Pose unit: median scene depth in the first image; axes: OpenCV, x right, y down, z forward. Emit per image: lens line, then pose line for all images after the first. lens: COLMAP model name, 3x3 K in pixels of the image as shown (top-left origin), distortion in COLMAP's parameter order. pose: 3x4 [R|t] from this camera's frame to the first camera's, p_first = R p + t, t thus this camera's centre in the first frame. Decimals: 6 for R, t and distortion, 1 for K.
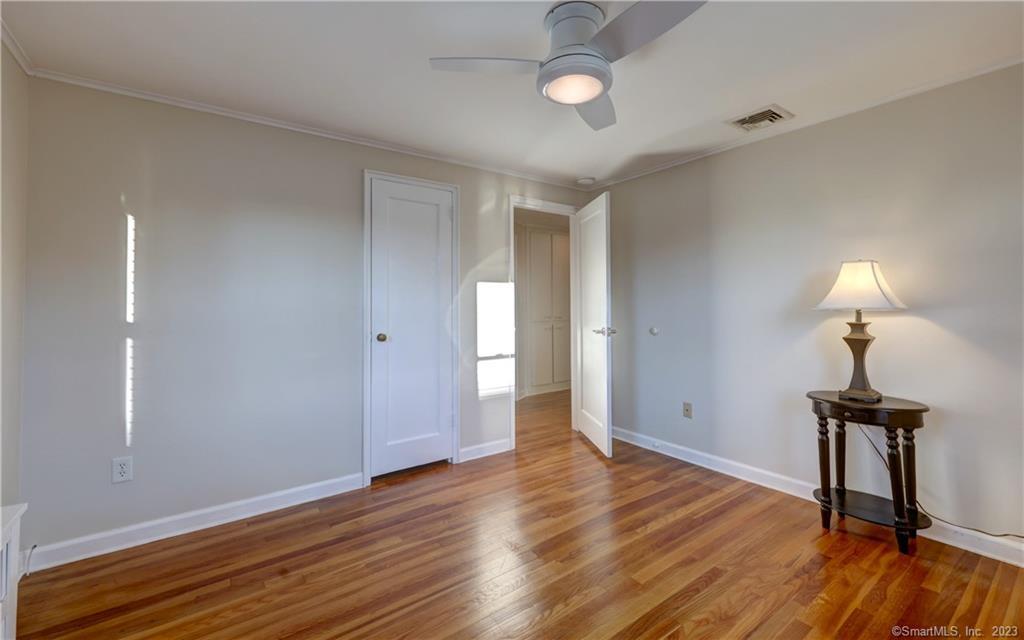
lens RADIAL K [[449.1, 0, 512.1], [0, 449.1, 304.4], [0, 0, 1]] dist [0.018780, -0.000279]
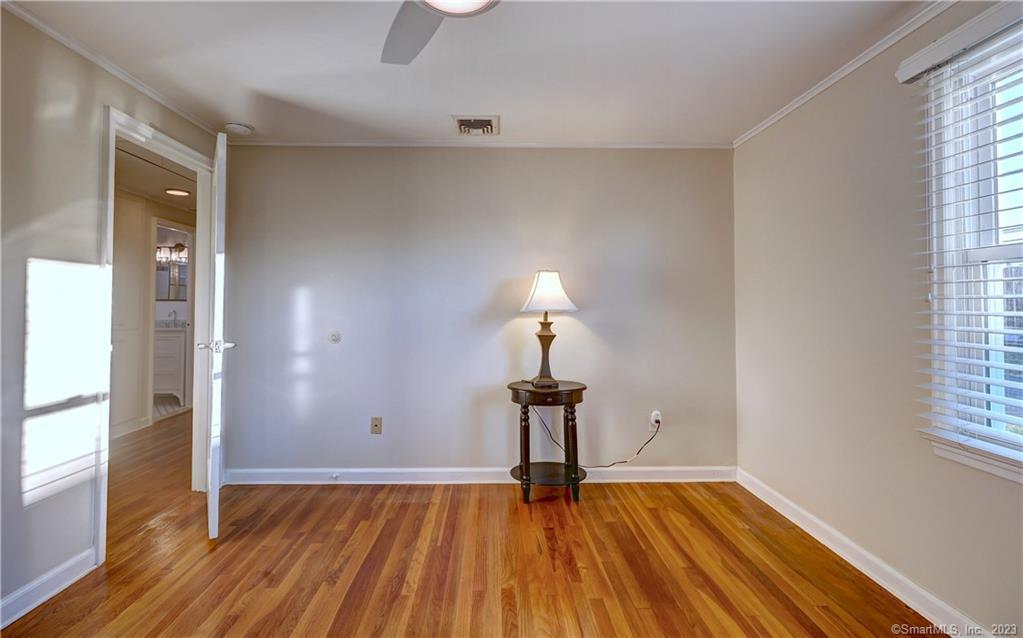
lens RADIAL K [[448.7, 0, 511.6], [0, 448.7, 303.4], [0, 0, 1]] dist [0.018780, -0.000279]
pose [[0.569177, 0.010180, 0.822152, -0.247667], [-0.006468, 0.999948, -0.007904, 0.000756], [-0.822190, -0.000819, 0.569213, 0.365509]]
